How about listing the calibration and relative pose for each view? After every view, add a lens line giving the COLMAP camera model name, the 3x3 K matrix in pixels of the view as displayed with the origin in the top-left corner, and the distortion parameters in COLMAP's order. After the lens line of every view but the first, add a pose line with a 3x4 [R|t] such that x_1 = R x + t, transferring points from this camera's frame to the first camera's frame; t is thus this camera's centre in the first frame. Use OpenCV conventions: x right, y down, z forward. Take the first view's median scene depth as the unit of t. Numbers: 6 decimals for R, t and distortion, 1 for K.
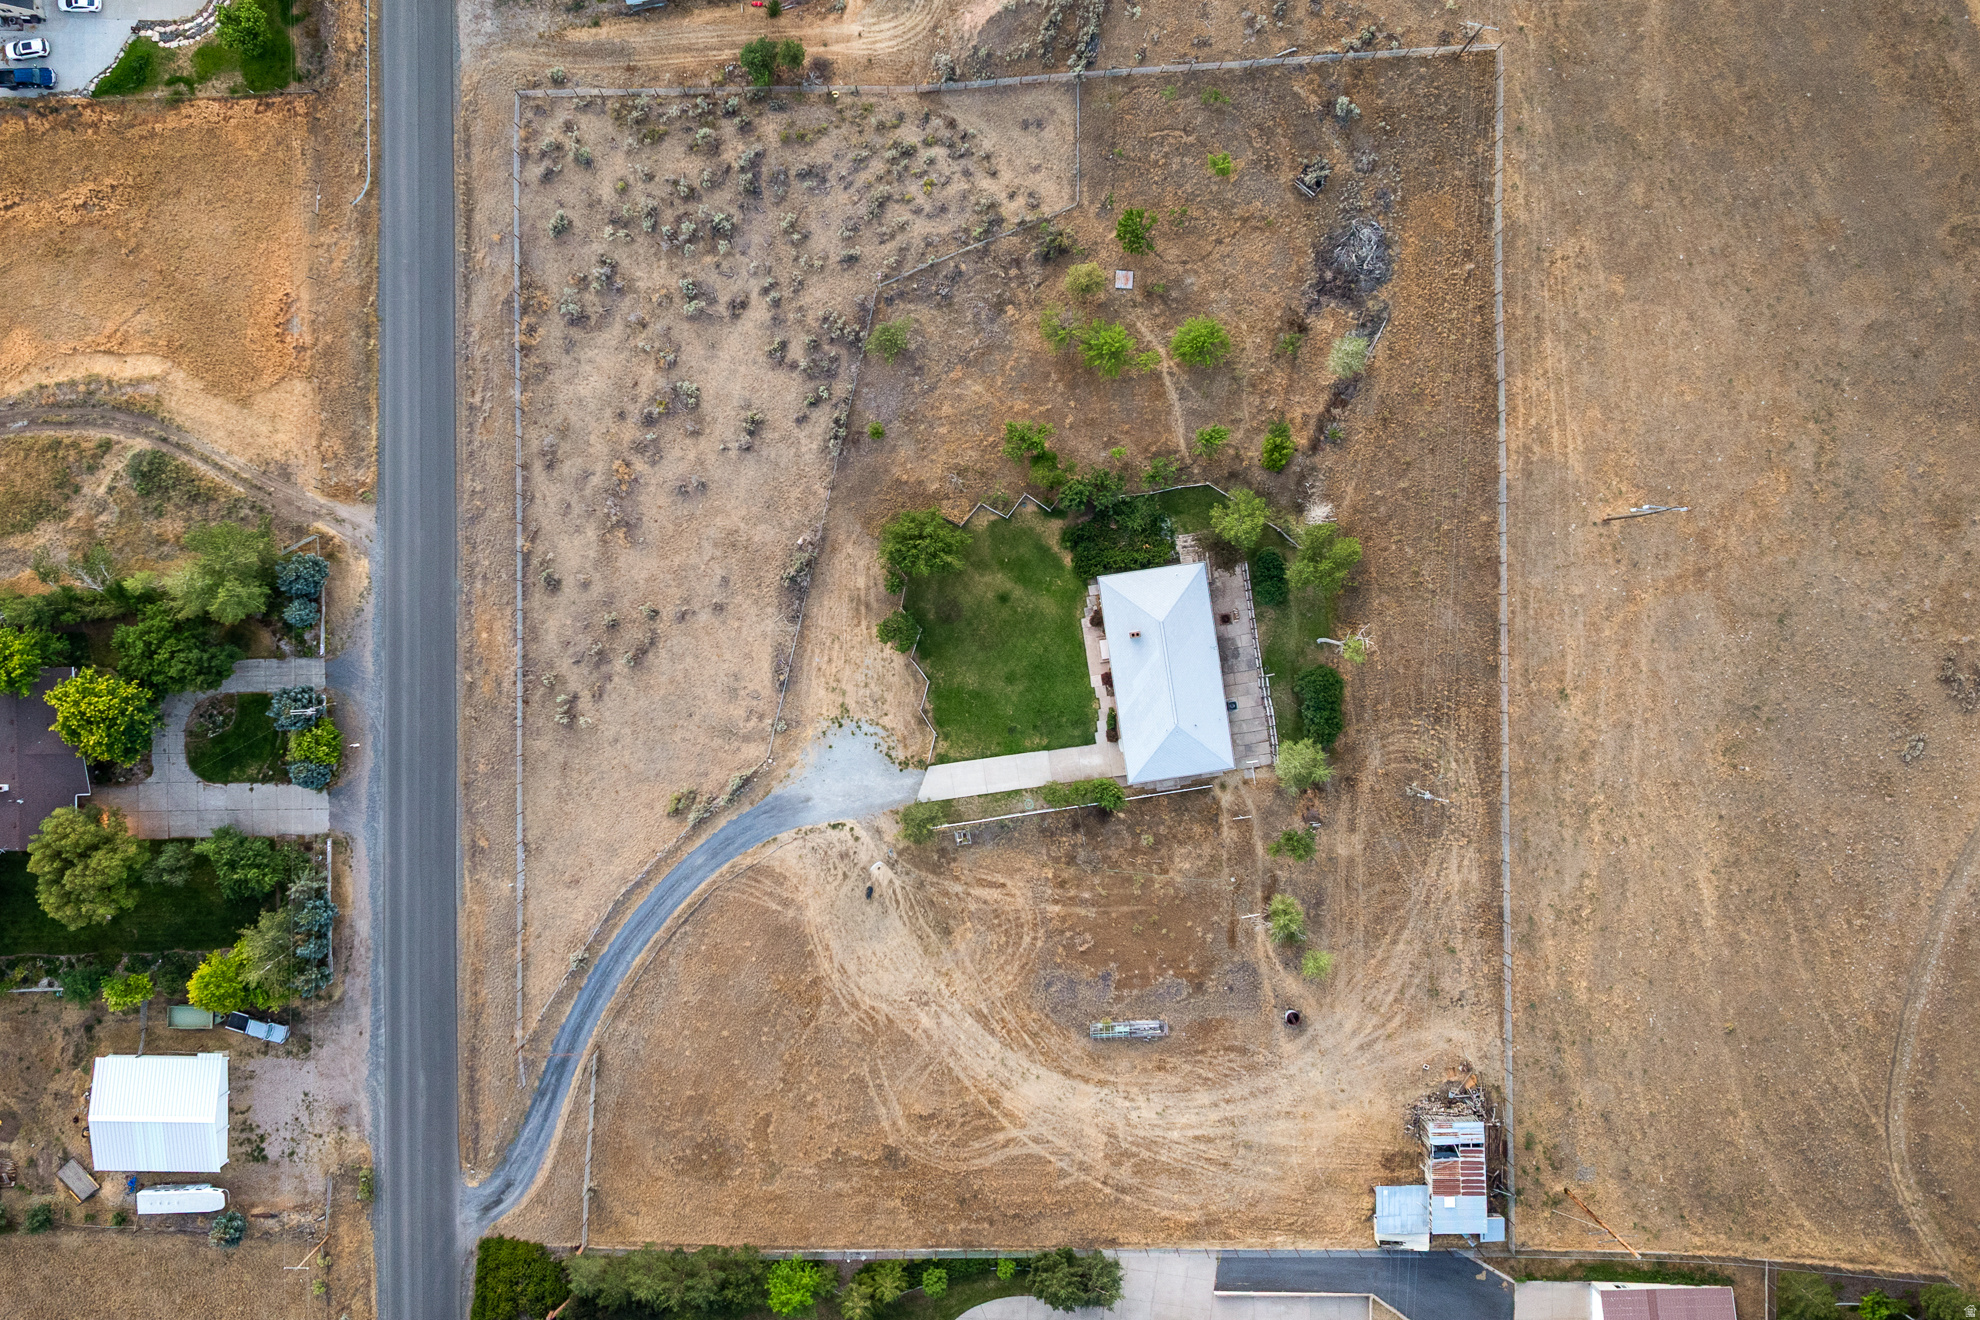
lens RADIAL K [[1960.8, 0, 806.3], [0, 1960.8, 654.8], [0, 0, 1]] dist [0.054839, -0.116392]
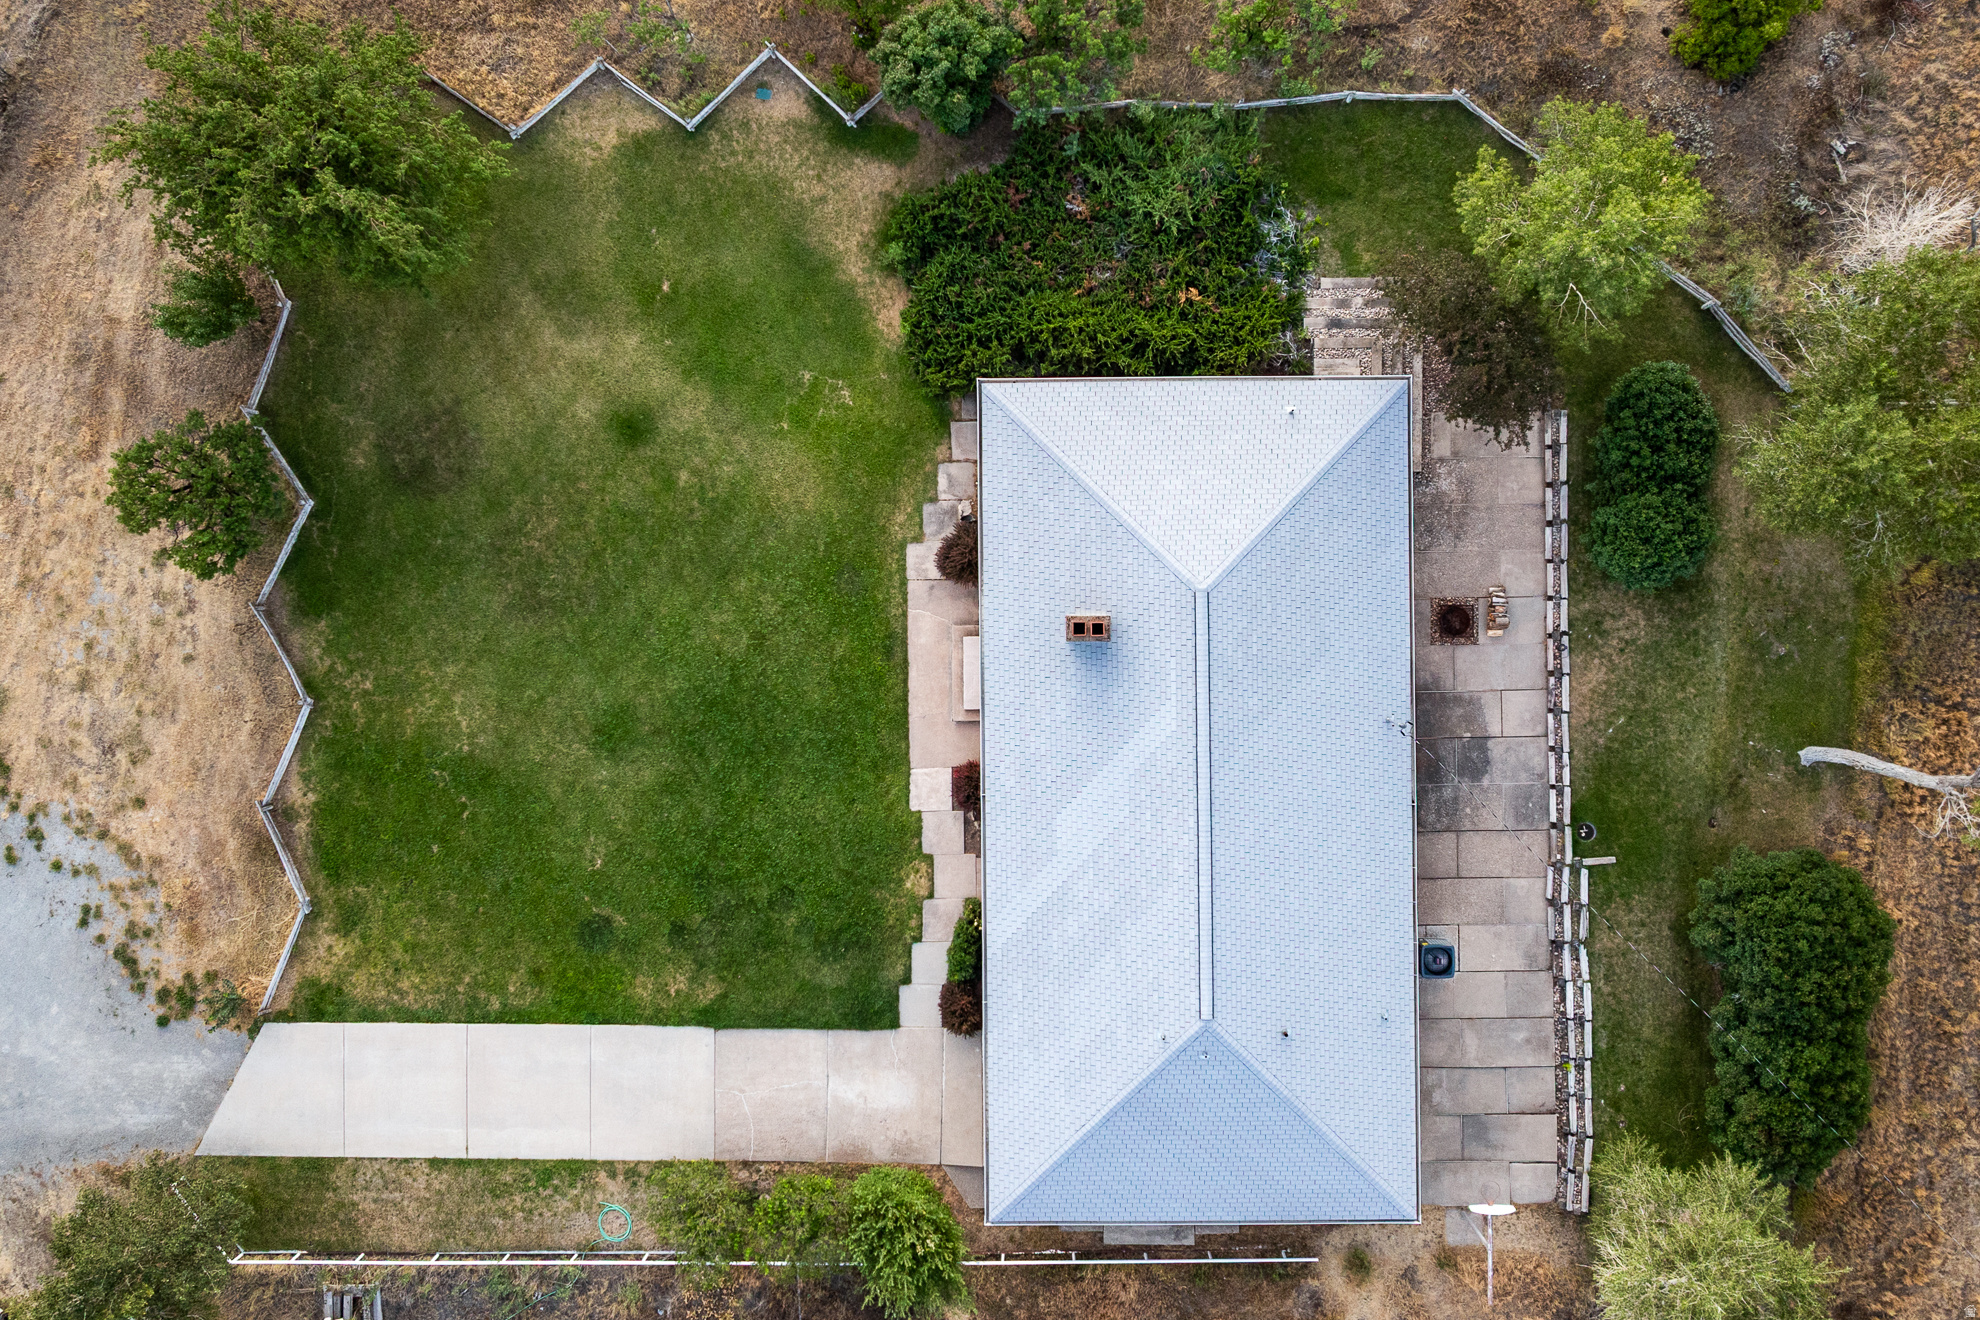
lens RADIAL K [[1692.9, 0, 1027.6], [0, 1692.9, 625.6], [0, 0, 1]] dist [0.015560, -0.019954]
pose [[0.989993, 0.139249, 0.022869, 0.152334], [-0.138729, 0.990065, -0.022941, -0.004710], [-0.025836, 0.019539, 0.999475, 0.777170]]
